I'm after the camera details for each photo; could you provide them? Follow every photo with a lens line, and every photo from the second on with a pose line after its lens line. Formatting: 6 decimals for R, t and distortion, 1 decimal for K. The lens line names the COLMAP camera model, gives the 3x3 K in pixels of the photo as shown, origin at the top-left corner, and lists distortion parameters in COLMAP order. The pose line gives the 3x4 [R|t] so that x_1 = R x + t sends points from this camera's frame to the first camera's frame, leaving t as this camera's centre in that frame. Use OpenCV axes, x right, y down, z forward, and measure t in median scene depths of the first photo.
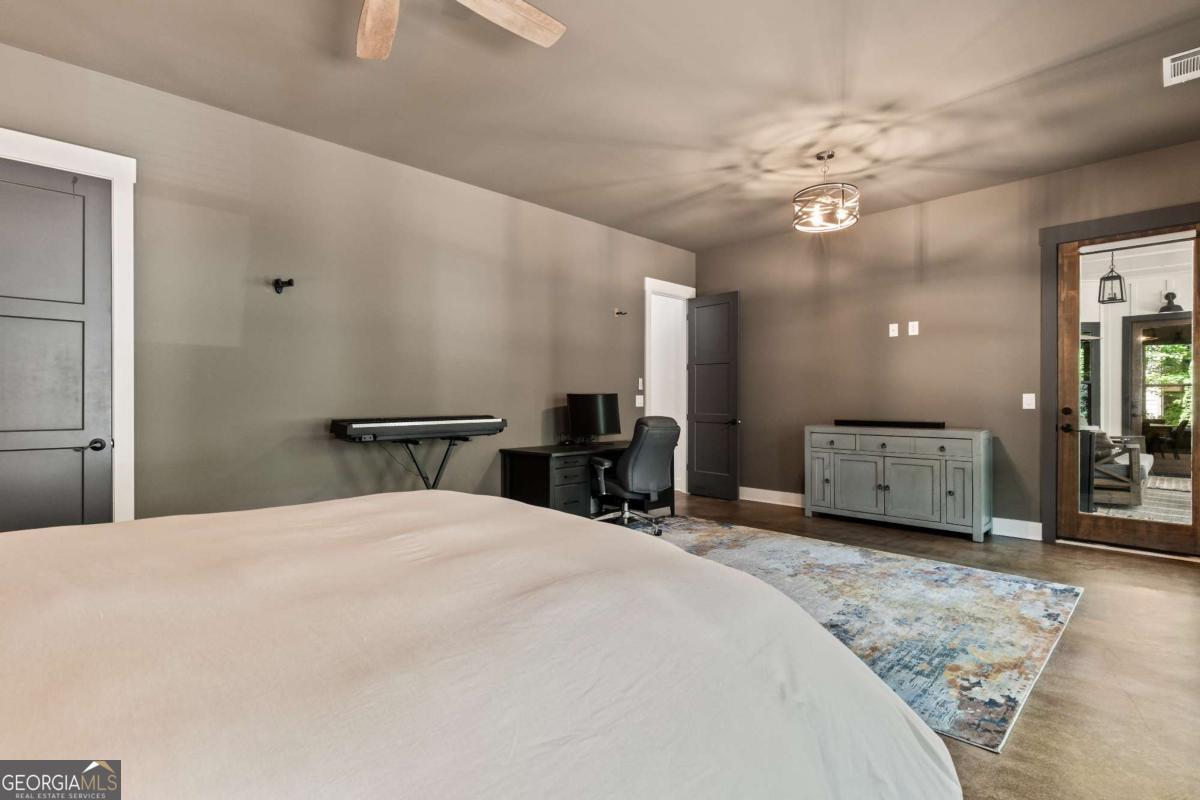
lens RADIAL K [[576.2, 0, 600.0], [0, 576.2, 400.0], [0, 0, 1]] dist [-0.000285, 0.000254]
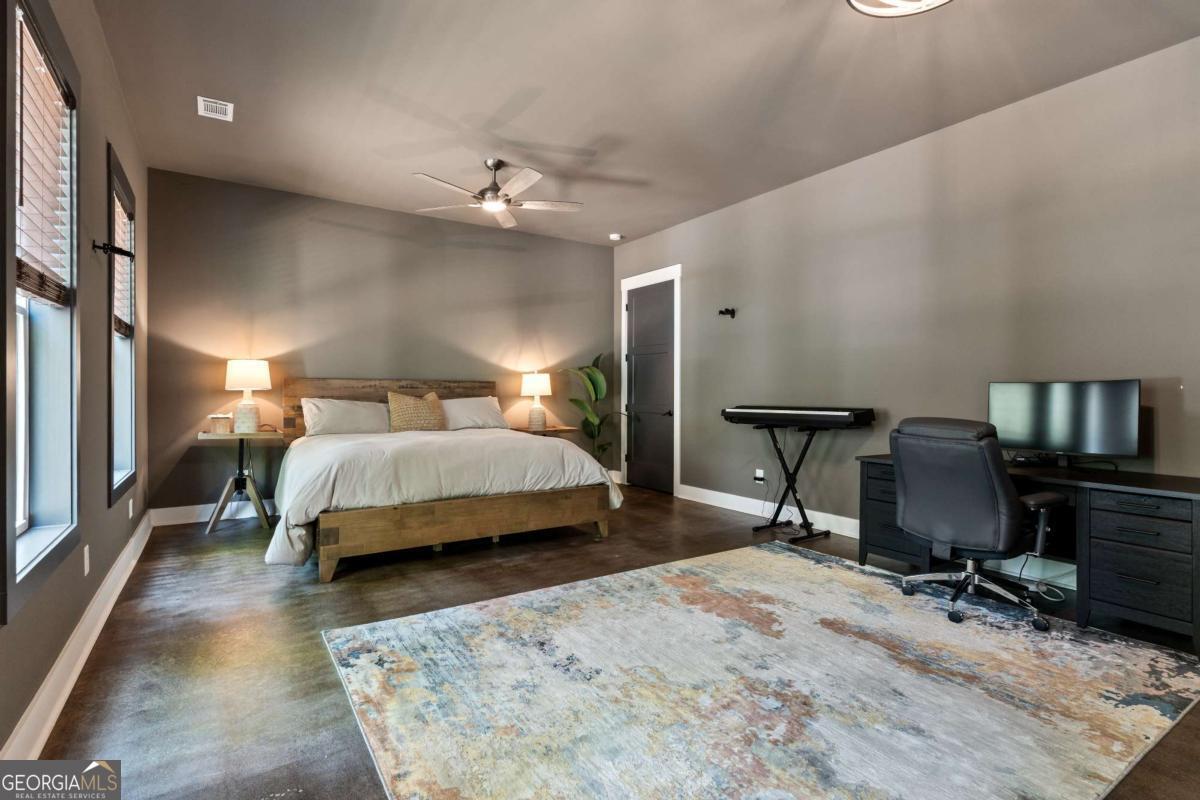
lens RADIAL K [[586.4, 0, 594.2], [0, 586.4, 387.2], [0, 0, 1]] dist [0.002869, 0.000352]
pose [[-0.216111, -0.004464, -0.976359, 0.975924], [-0.001888, 0.999990, -0.004154, -0.001628], [0.976367, 0.000945, -0.216117, 0.973610]]
